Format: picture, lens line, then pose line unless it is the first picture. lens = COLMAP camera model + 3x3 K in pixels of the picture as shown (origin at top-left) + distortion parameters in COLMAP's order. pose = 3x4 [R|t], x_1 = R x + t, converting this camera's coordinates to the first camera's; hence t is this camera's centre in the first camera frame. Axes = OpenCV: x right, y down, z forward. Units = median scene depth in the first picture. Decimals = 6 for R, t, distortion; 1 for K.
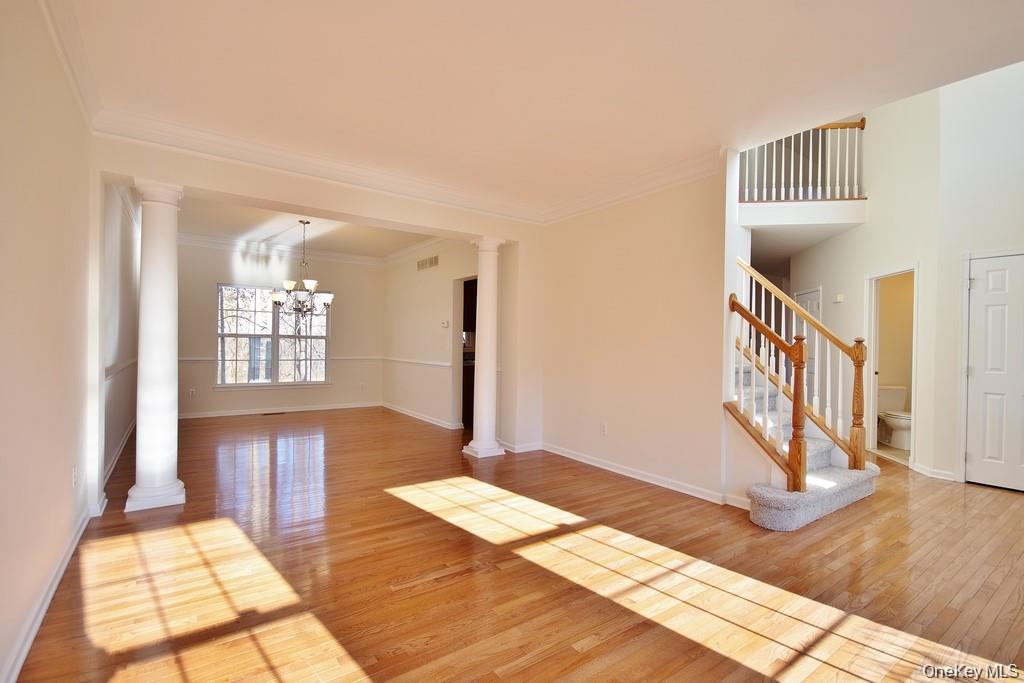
lens RADIAL K [[481.4, 0, 515.4], [0, 481.4, 346.6], [0, 0, 1]] dist [0.000635, -0.000082]
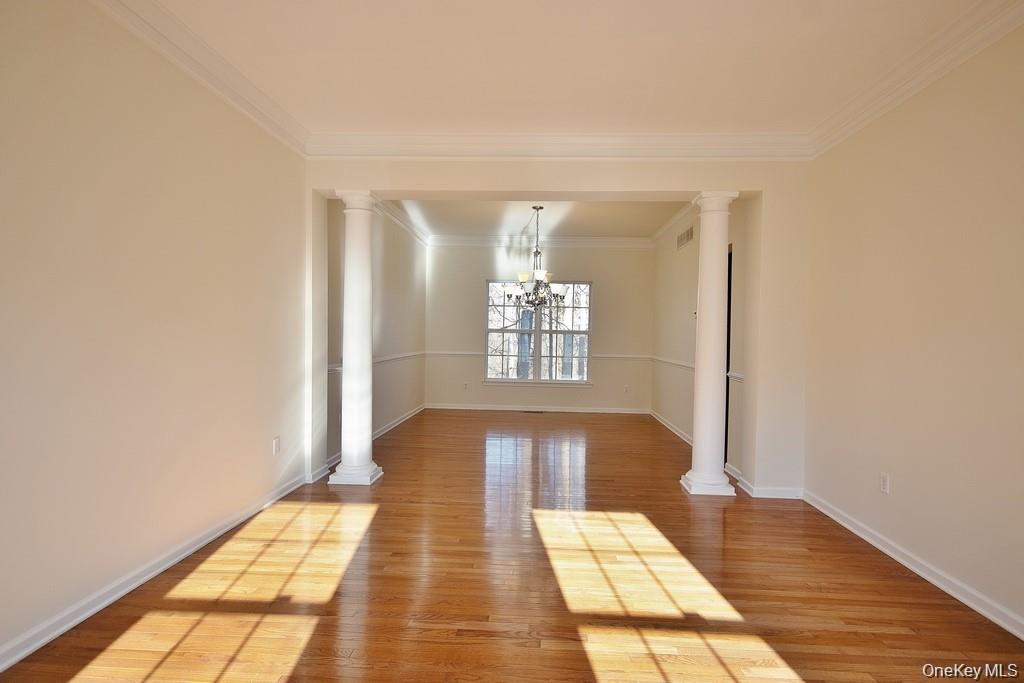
lens RADIAL K [[548.9, 0, 514.4], [0, 548.9, 353.2], [0, 0, 1]] dist [0.015246, 0.001121]
pose [[0.777595, 0.020871, -0.628419, 0.176478], [-0.010300, 0.999738, 0.020458, 0.000239], [0.628681, -0.009435, 0.777606, 0.128275]]
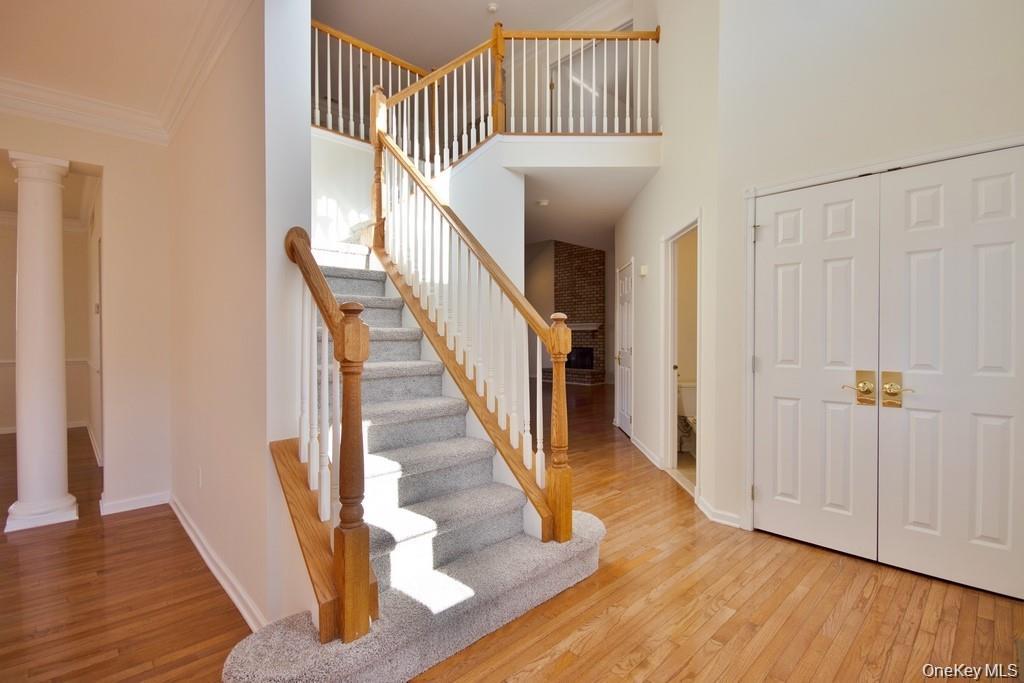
lens RADIAL K [[469.8, 0, 518.3], [0, 469.8, 342.5], [0, 0, 1]] dist [0.023295, -0.020618]
pose [[0.990143, -0.016806, 0.139048, 0.814548], [0.016054, 0.999850, 0.006533, 0.016218], [-0.139136, -0.004237, 0.990264, 0.615756]]
